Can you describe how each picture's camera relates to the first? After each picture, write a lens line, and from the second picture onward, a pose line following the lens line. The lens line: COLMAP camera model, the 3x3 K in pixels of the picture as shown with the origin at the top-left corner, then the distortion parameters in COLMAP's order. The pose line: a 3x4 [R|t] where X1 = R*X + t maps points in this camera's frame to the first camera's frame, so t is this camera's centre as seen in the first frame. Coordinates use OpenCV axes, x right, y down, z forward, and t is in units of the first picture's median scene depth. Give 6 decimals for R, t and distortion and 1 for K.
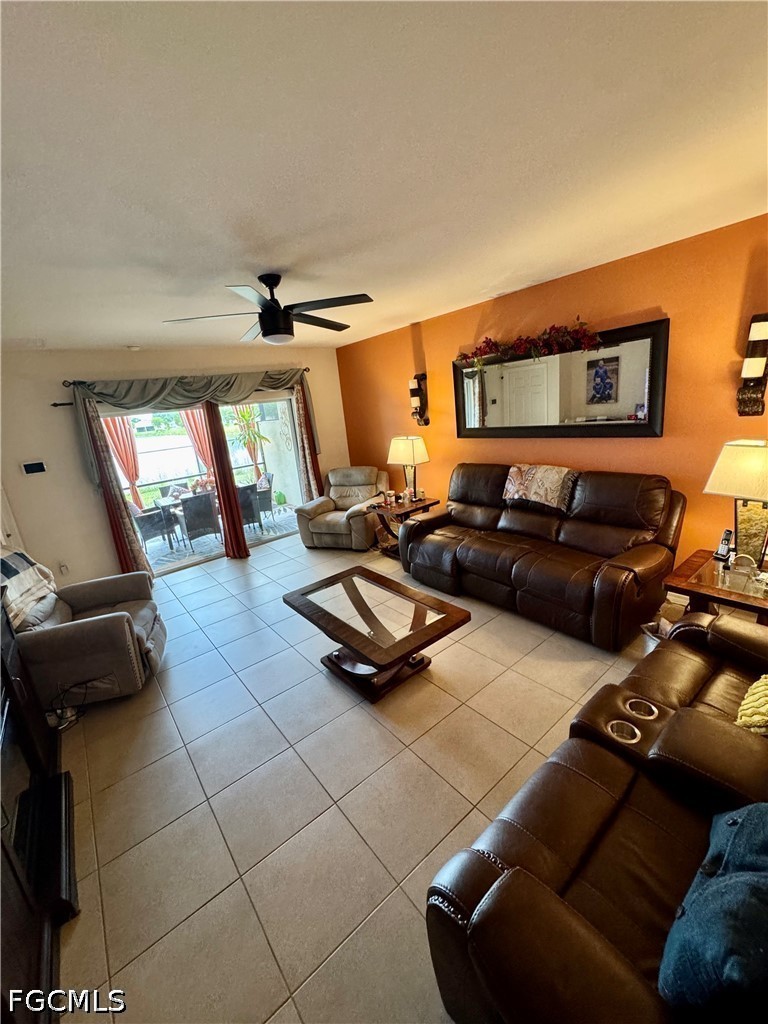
lens RADIAL K [[408.9, 0, 383.7], [0, 408.9, 510.7], [0, 0, 1]] dist [-0.002513, 0.000208]
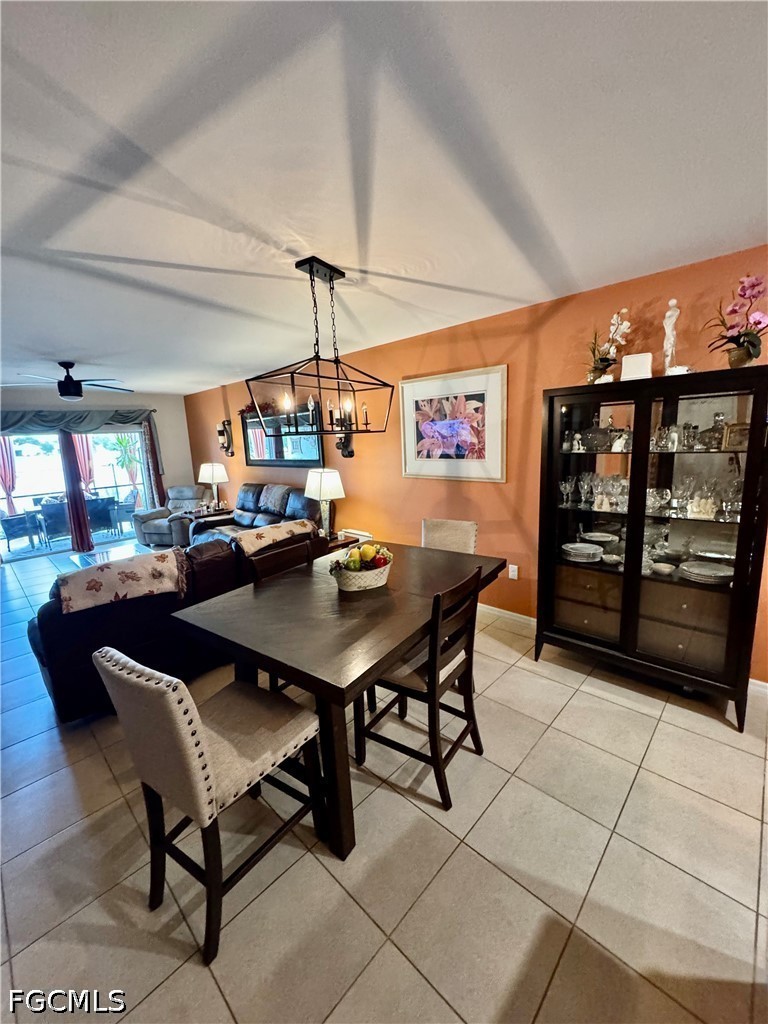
lens RADIAL K [[408.9, 0, 383.7], [0, 408.9, 510.7], [0, 0, 1]] dist [-0.002513, 0.000208]
pose [[0.989868, 0.036294, 0.137276, 0.475657], [-0.024401, 0.995879, -0.087344, 0.093010], [-0.139880, 0.083110, 0.986674, -0.476624]]
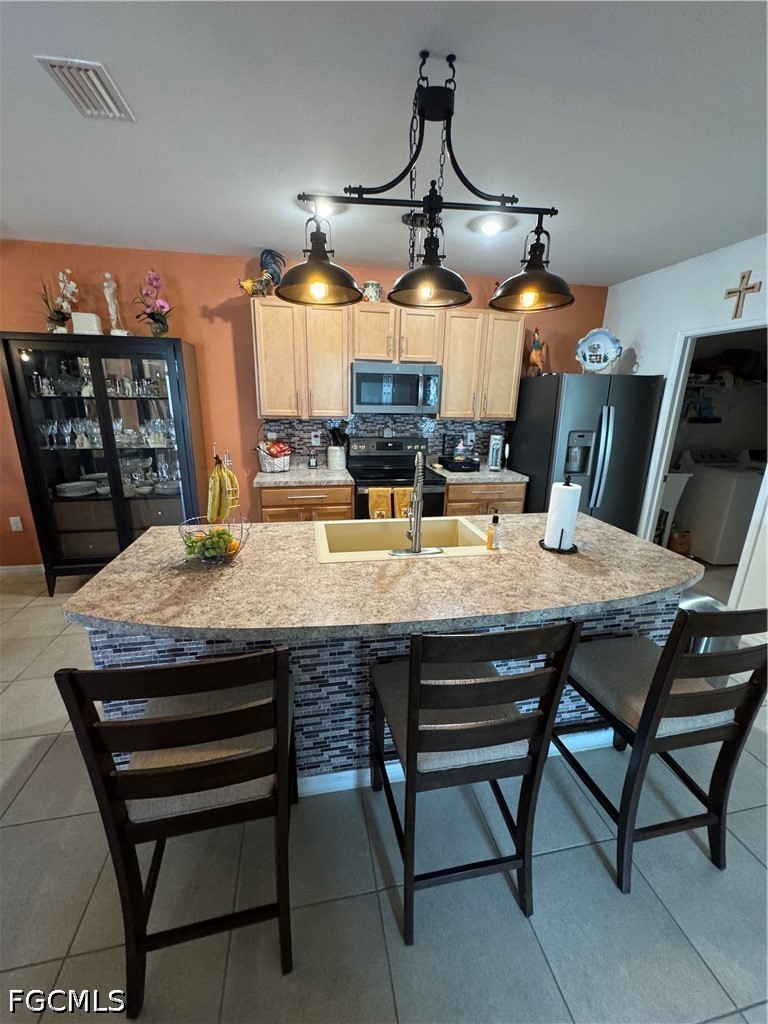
lens RADIAL K [[408.9, 0, 383.7], [0, 408.9, 510.7], [0, 0, 1]] dist [-0.002513, 0.000208]
pose [[0.455881, -0.131211, 0.880316, 0.481208], [0.161050, 0.984908, 0.063399, 0.175324], [-0.875349, 0.112873, 0.470132, -0.691893]]
